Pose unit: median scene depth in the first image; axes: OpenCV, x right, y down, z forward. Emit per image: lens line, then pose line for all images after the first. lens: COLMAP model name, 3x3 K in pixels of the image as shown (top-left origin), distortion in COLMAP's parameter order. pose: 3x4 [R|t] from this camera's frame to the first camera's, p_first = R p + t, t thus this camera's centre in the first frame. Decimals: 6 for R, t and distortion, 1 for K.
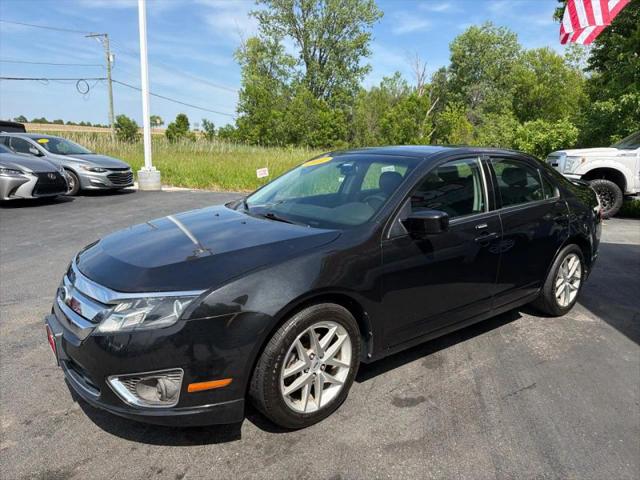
lens RADIAL K [[444.8, 0, 322.2], [0, 444.8, 248.1], [0, 0, 1]] dist [0.069433, -0.117342]
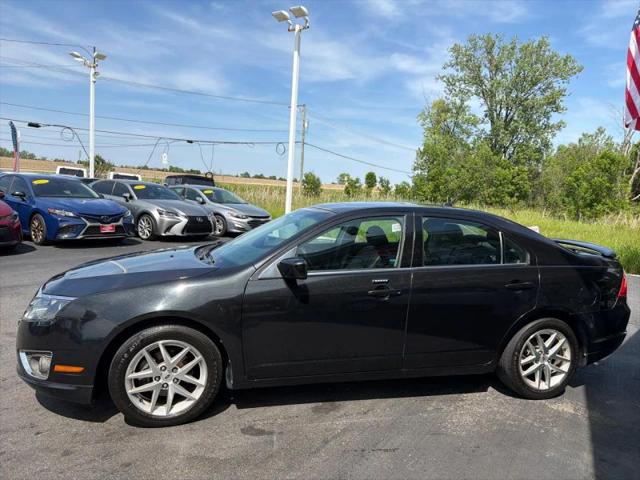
lens RADIAL K [[444.8, 0, 322.2], [0, 444.8, 248.1], [0, 0, 1]] dist [0.069433, -0.117342]
pose [[0.918459, 0.073325, -0.388659, 0.038806], [-0.119856, 0.988058, -0.096828, -0.000445], [0.376918, 0.135516, 0.916280, 0.000640]]
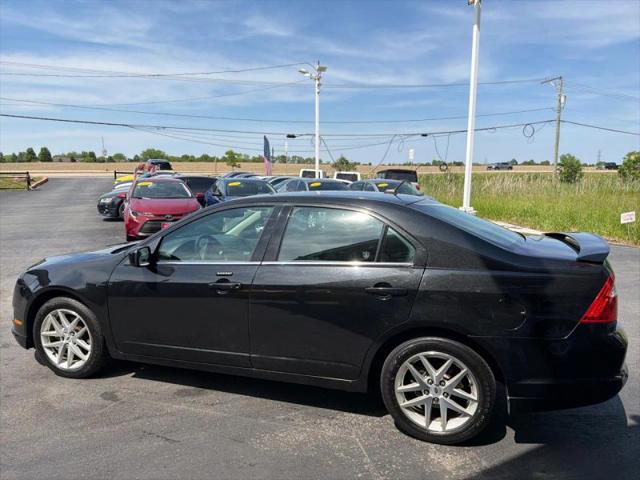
lens RADIAL K [[444.4, 0, 321.8], [0, 444.4, 246.1], [0, 0, 1]] dist [0.074583, -0.117650]
pose [[0.560718, 0.099642, -0.821990, 0.080986], [-0.172709, 0.984972, 0.001586, -0.009335], [0.809795, 0.141076, 0.569500, 0.038291]]
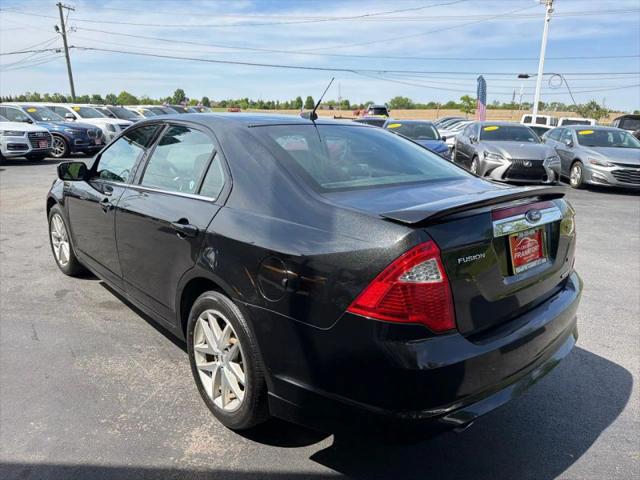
lens RADIAL K [[444.8, 0, 322.2], [0, 444.8, 248.1], [0, 0, 1]] dist [0.069433, -0.117342]
pose [[0.075925, 0.243659, -0.966885, 0.085989], [-0.245251, 0.944458, 0.218749, -0.016631], [0.966482, 0.220521, 0.131466, 0.085517]]
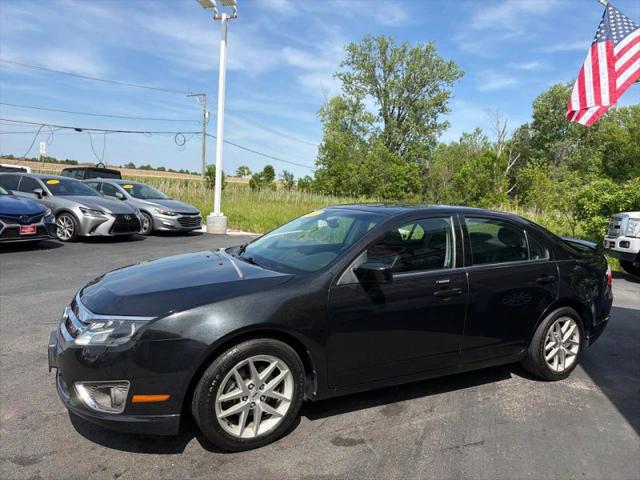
lens RADIAL K [[444.4, 0, 321.8], [0, 444.4, 246.1], [0, 0, 1]] dist [0.074583, -0.117650]
pose [[0.984176, 0.050955, -0.169711, 0.015479], [-0.070032, 0.991638, -0.108394, 0.000199], [0.162769, 0.118564, 0.979515, -0.005421]]
